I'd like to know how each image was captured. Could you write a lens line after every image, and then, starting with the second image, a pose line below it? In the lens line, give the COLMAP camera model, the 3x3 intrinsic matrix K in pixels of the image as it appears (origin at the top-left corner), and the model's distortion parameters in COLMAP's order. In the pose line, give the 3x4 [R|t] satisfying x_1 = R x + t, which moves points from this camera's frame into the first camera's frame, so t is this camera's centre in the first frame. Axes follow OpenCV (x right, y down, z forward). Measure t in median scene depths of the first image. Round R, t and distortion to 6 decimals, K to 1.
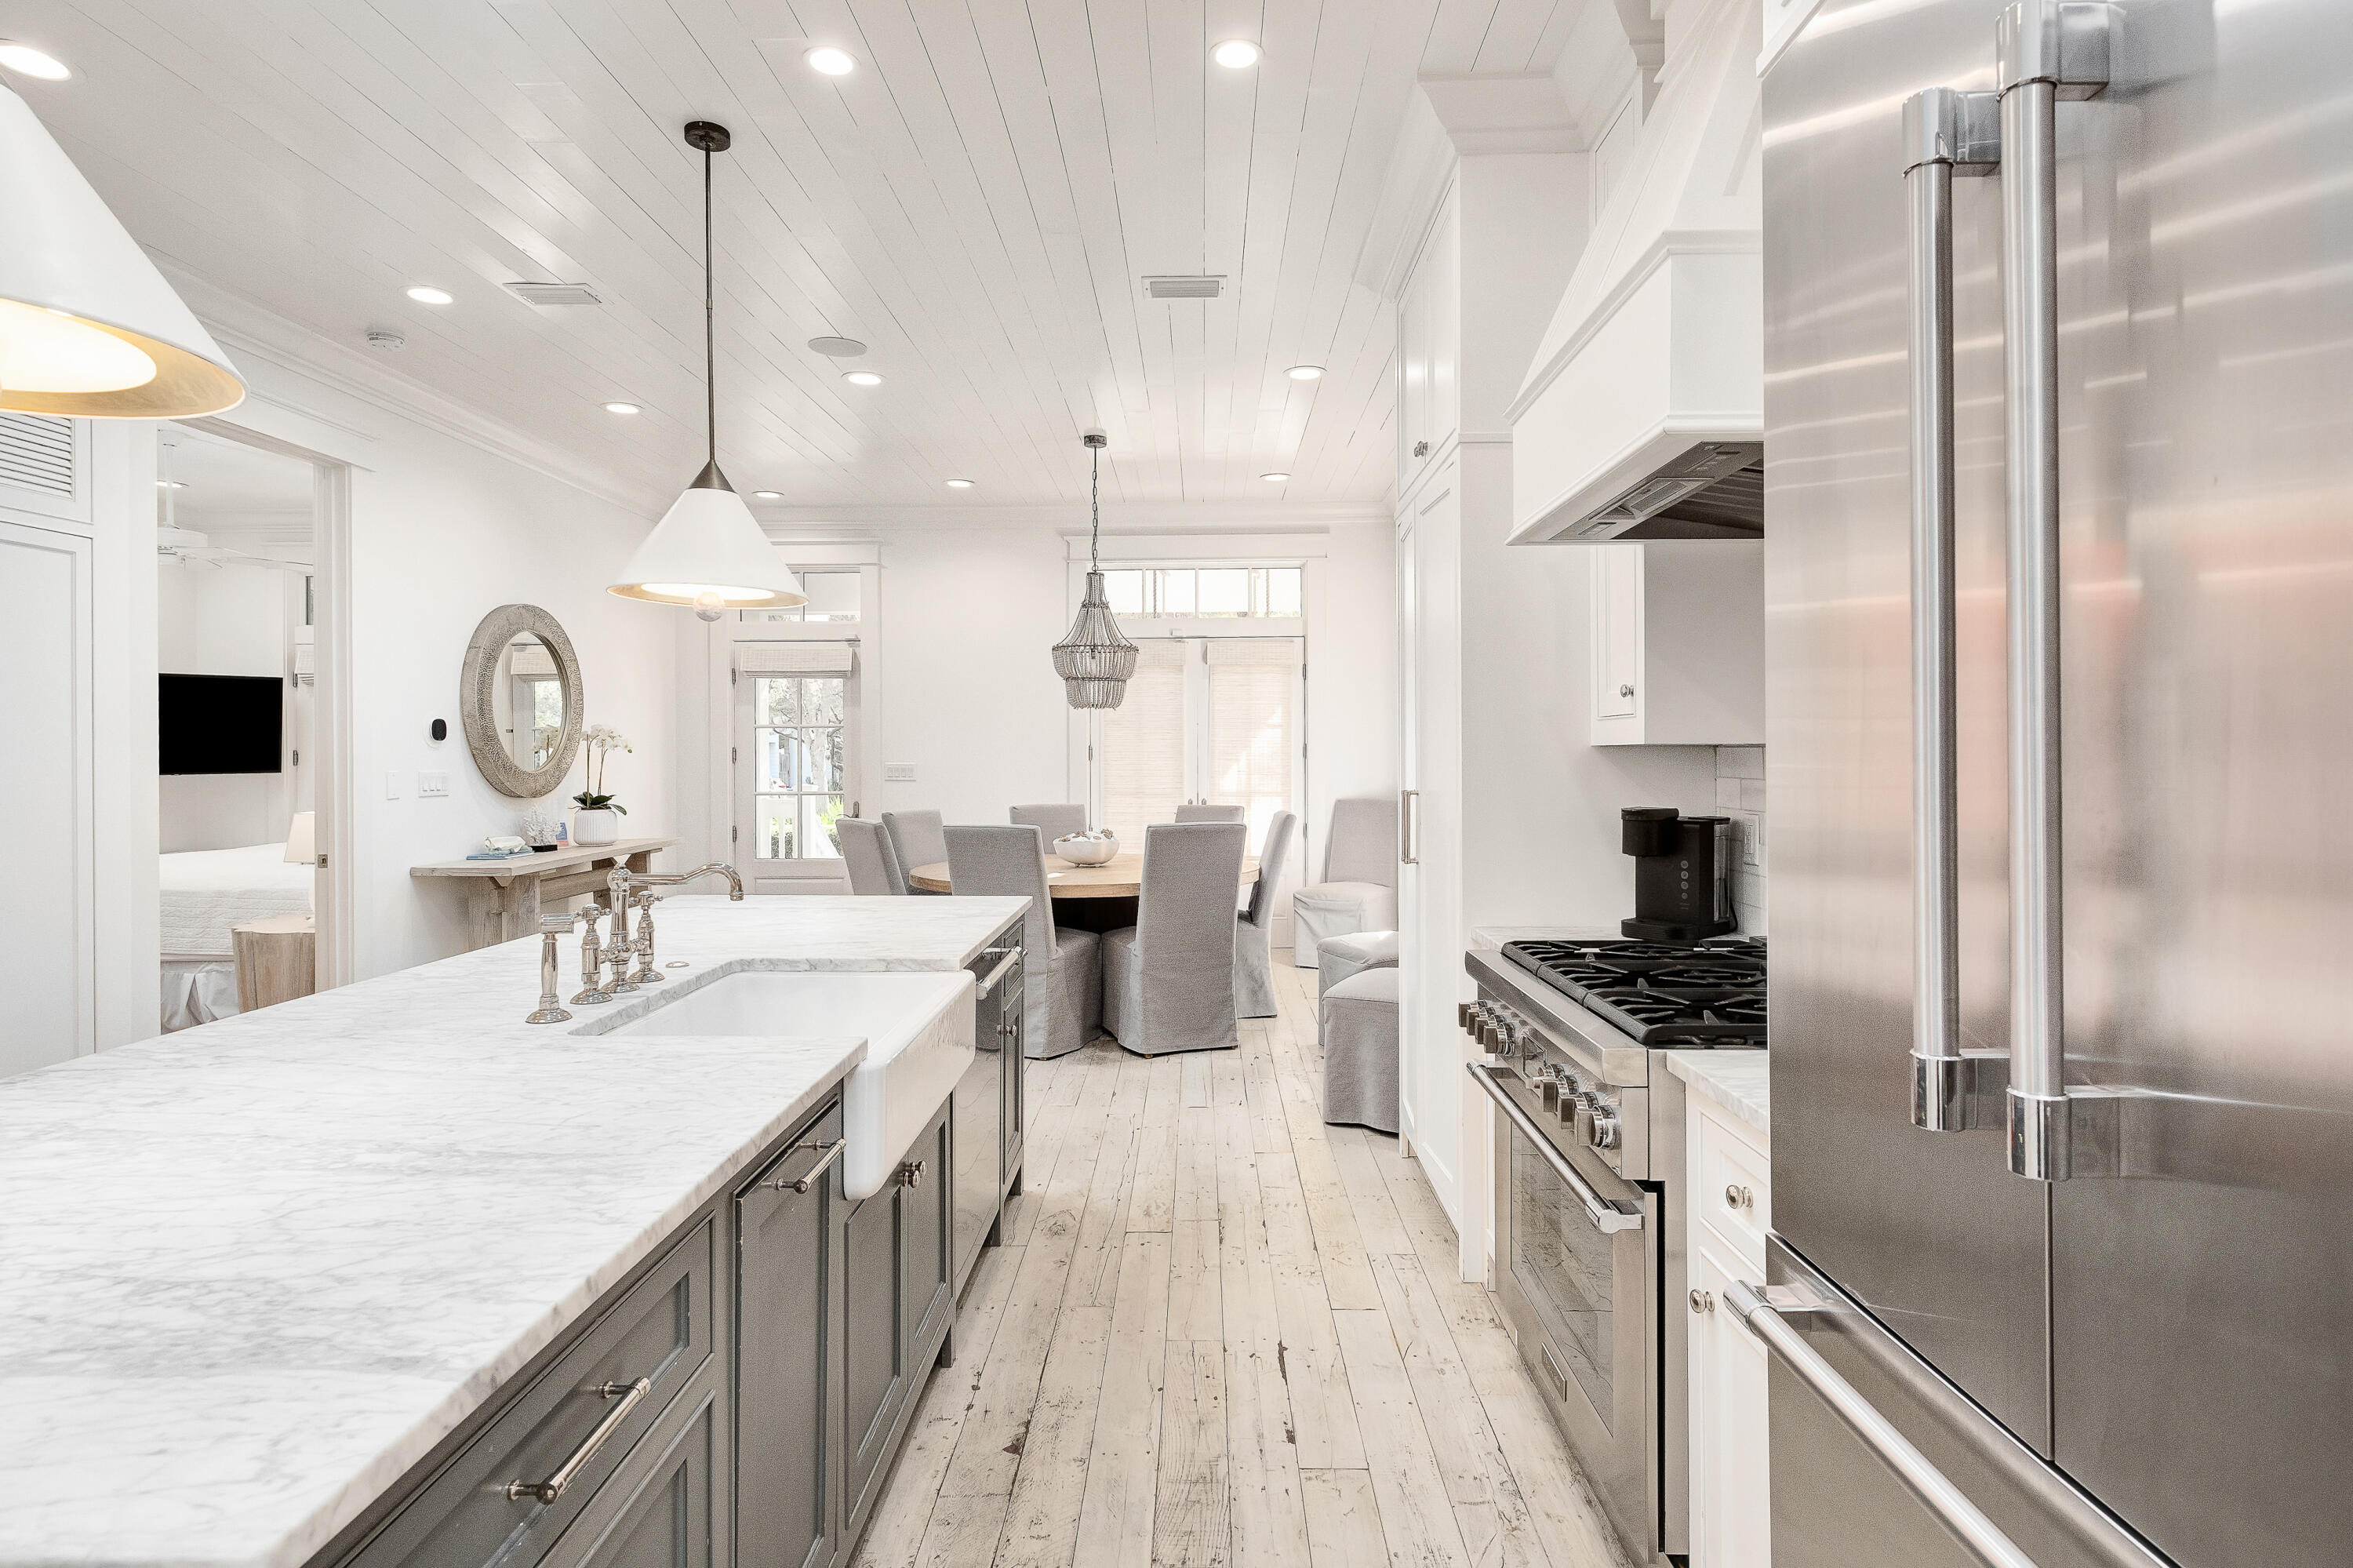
lens RADIAL K [[1202.0, 0, 1180.7], [0, 1202.0, 747.0], [0, 0, 1]] dist [0.003035, -0.000496]
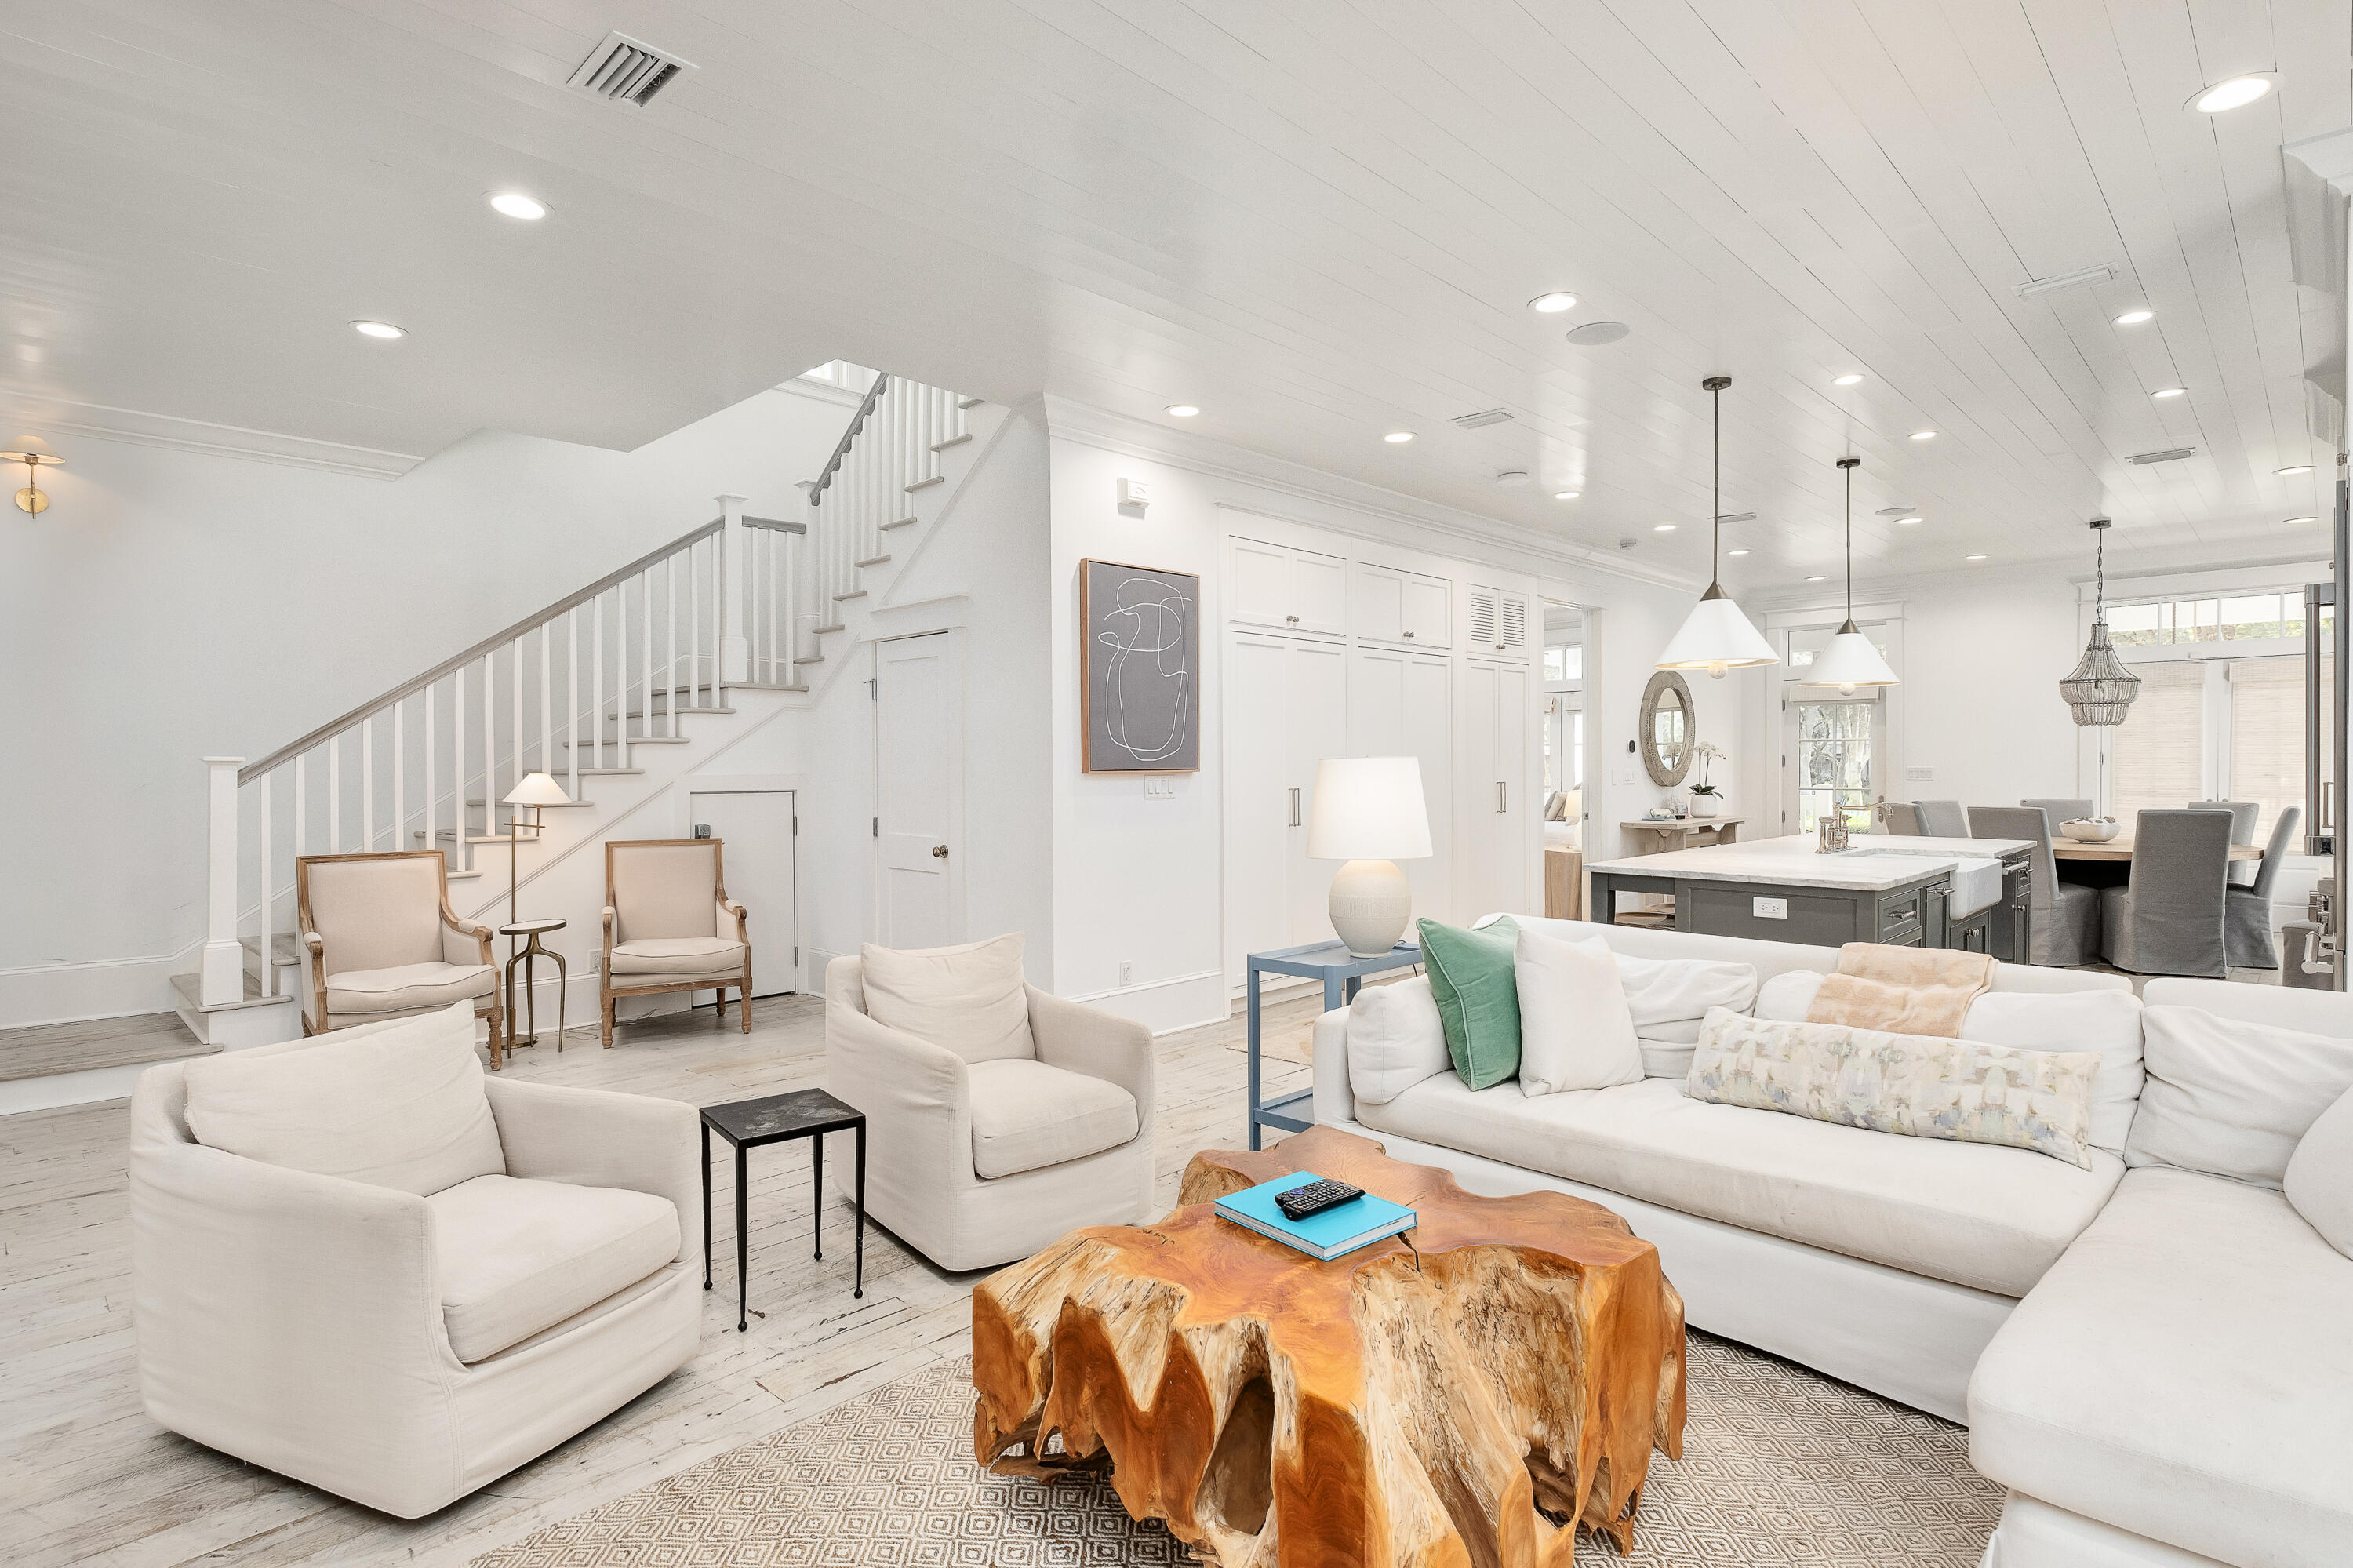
lens RADIAL K [[1202.0, 0, 1175.8], [0, 1202.0, 776.4], [0, 0, 1]] dist [0.003035, -0.000496]
pose [[0.730349, 0.008812, -0.683018, 0.095364], [0.003828, 0.999848, 0.016994, -0.002347], [0.683064, -0.015026, 0.730204, -0.687179]]
